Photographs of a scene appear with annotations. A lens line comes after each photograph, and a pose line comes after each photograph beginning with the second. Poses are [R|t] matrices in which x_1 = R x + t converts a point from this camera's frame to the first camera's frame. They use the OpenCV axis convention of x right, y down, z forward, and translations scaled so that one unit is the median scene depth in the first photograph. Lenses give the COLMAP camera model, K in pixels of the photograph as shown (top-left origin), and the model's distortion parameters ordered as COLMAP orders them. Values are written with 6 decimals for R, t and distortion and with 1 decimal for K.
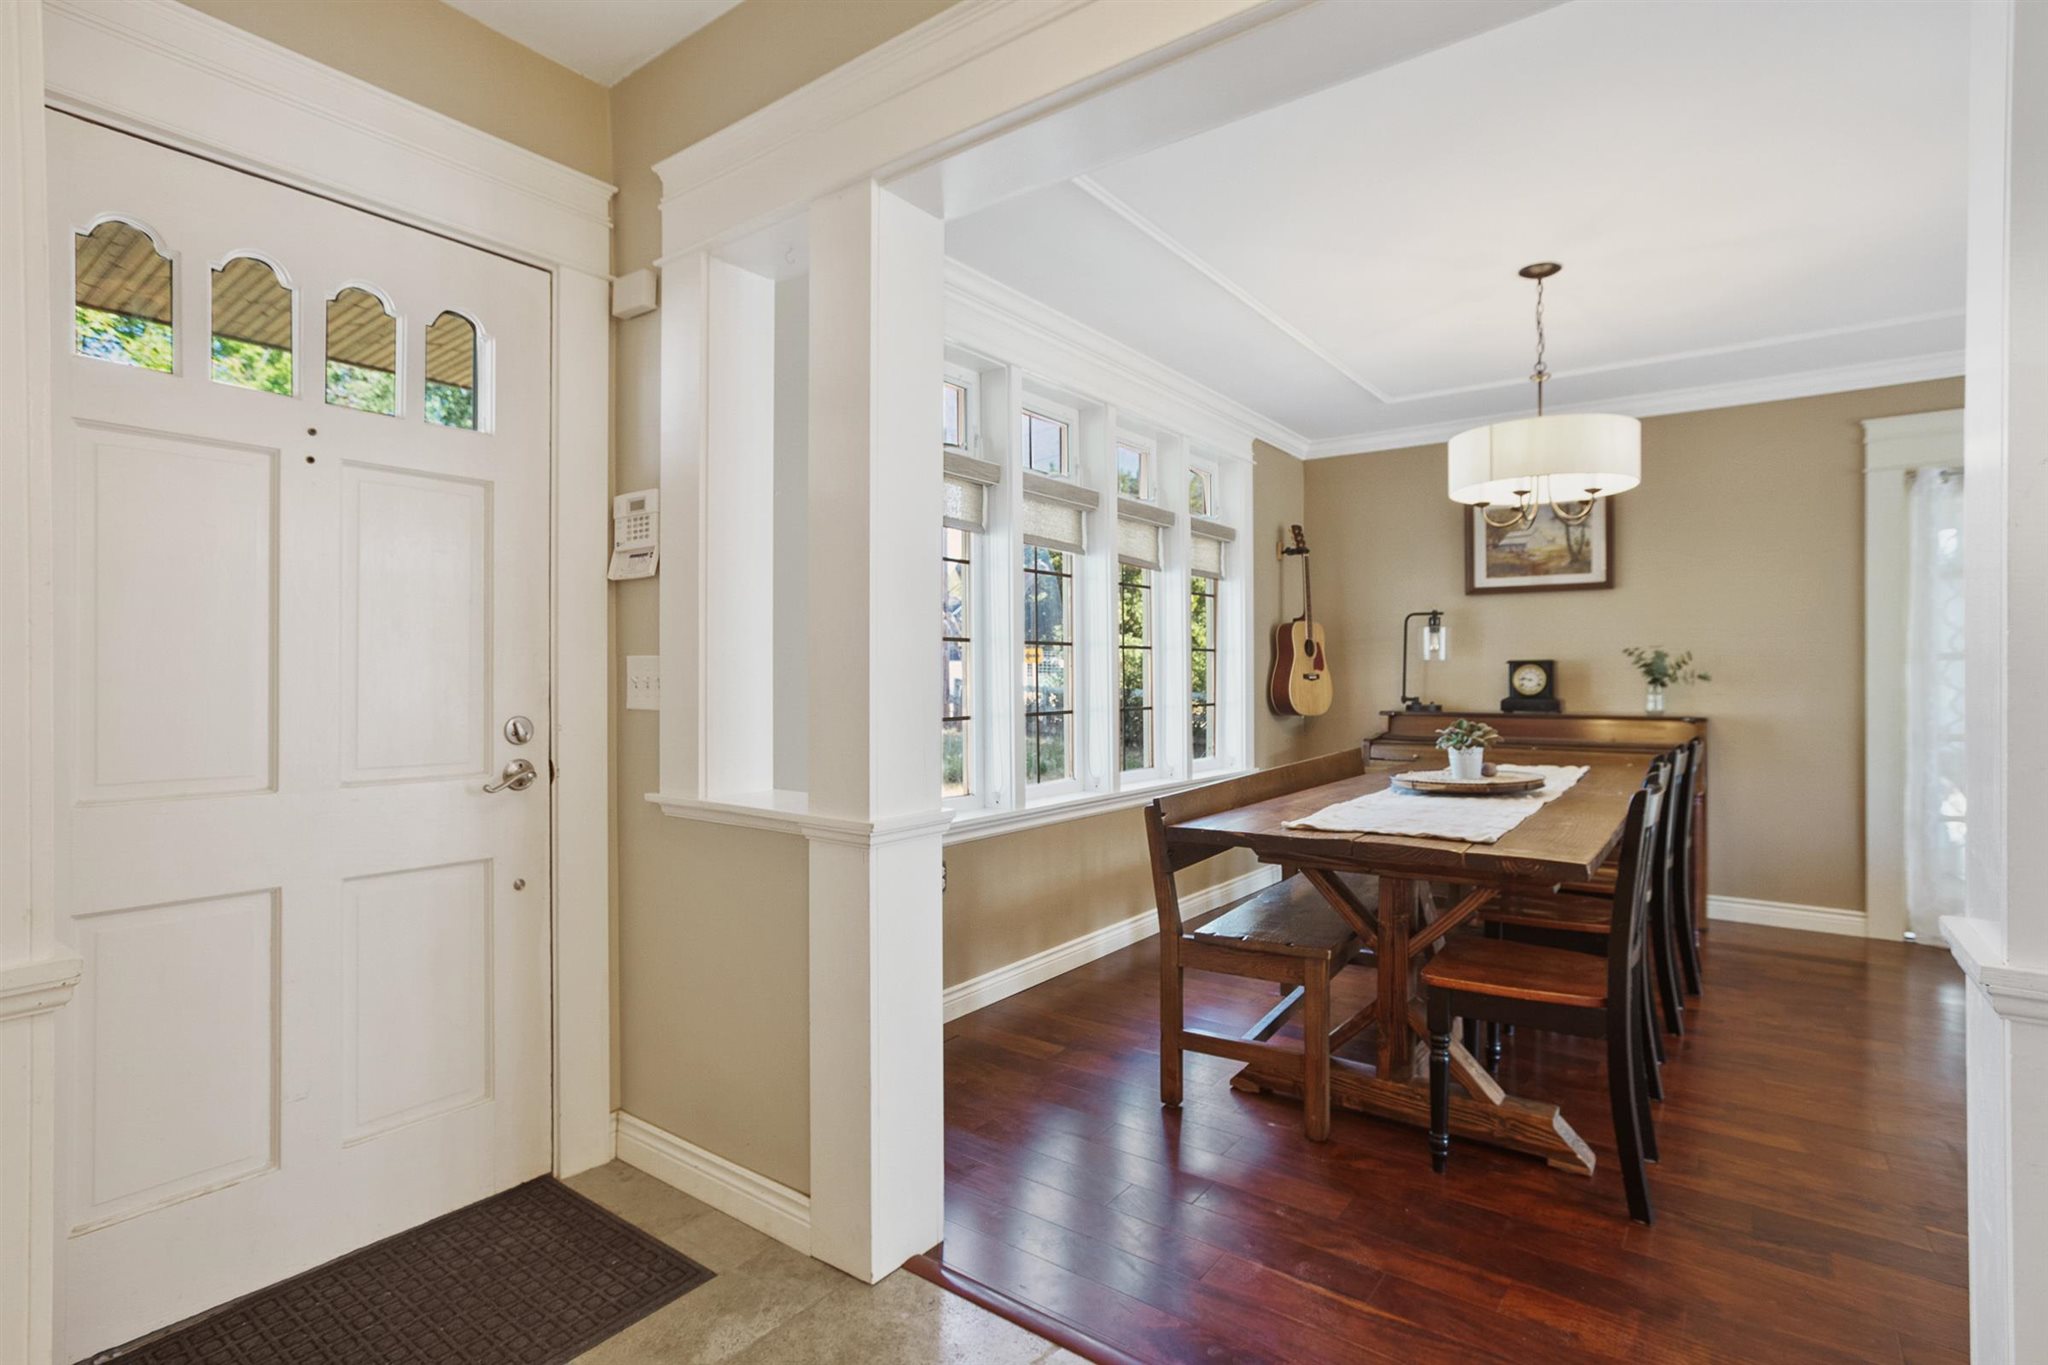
lens RADIAL K [[1022.5, 0, 1024.0], [0, 1022.5, 682.5], [0, 0, 1]] dist [-0.000164, -0.000013]
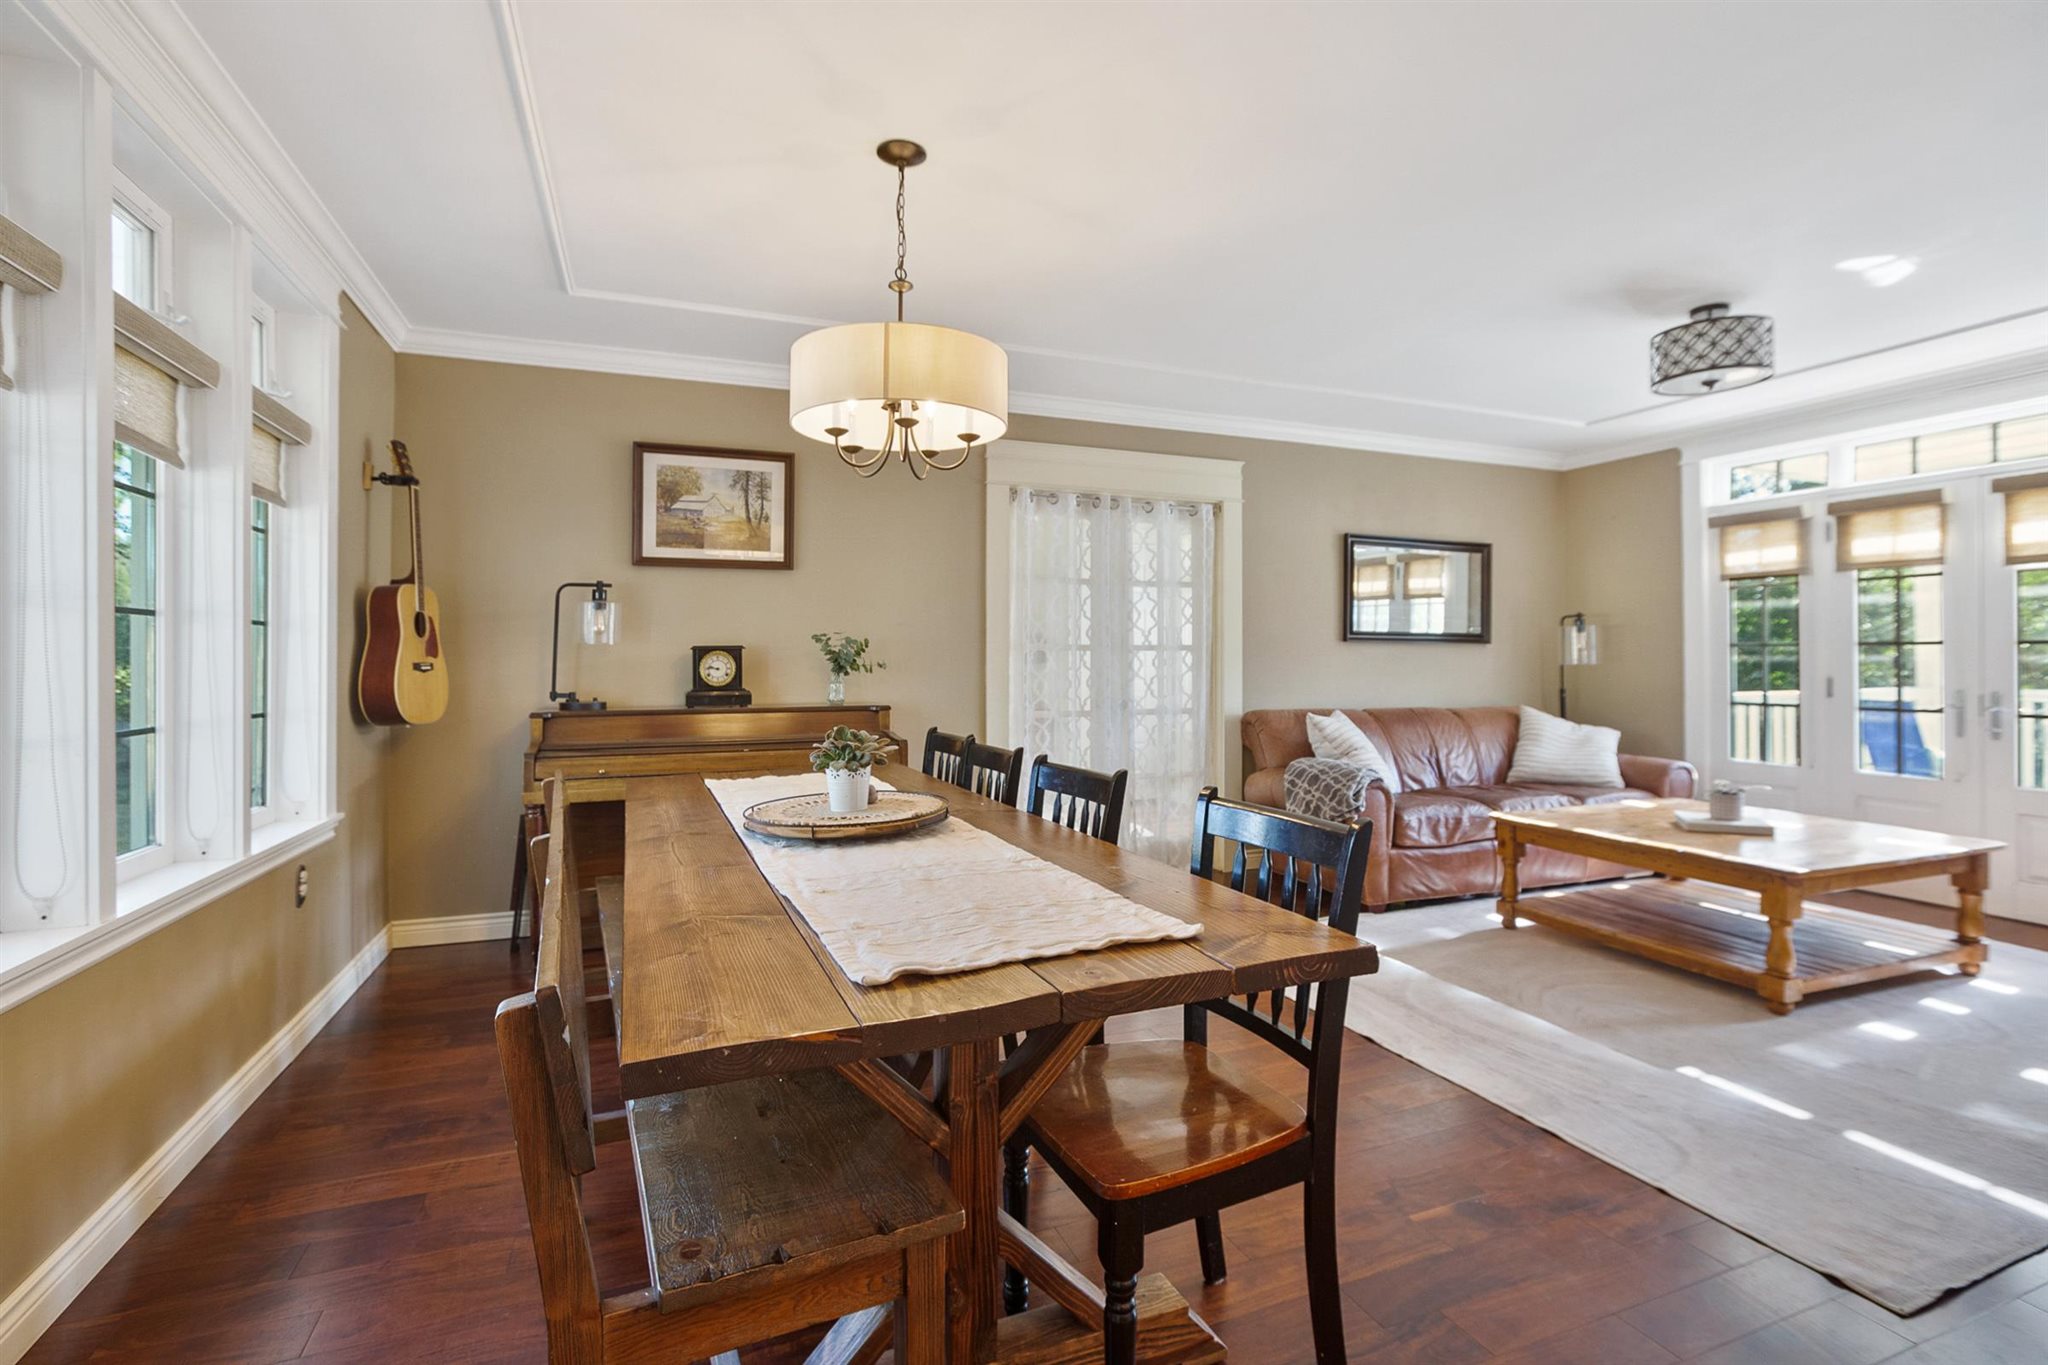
lens RADIAL K [[959.4, 0, 1021.8], [0, 959.4, 647.5], [0, 0, 1]] dist [-0.001271, -0.000018]
pose [[0.546137, 0.009952, 0.837637, -0.036744], [0.011667, 0.999742, -0.019484, -0.001623], [-0.837615, 0.020414, 0.545880, 0.329221]]
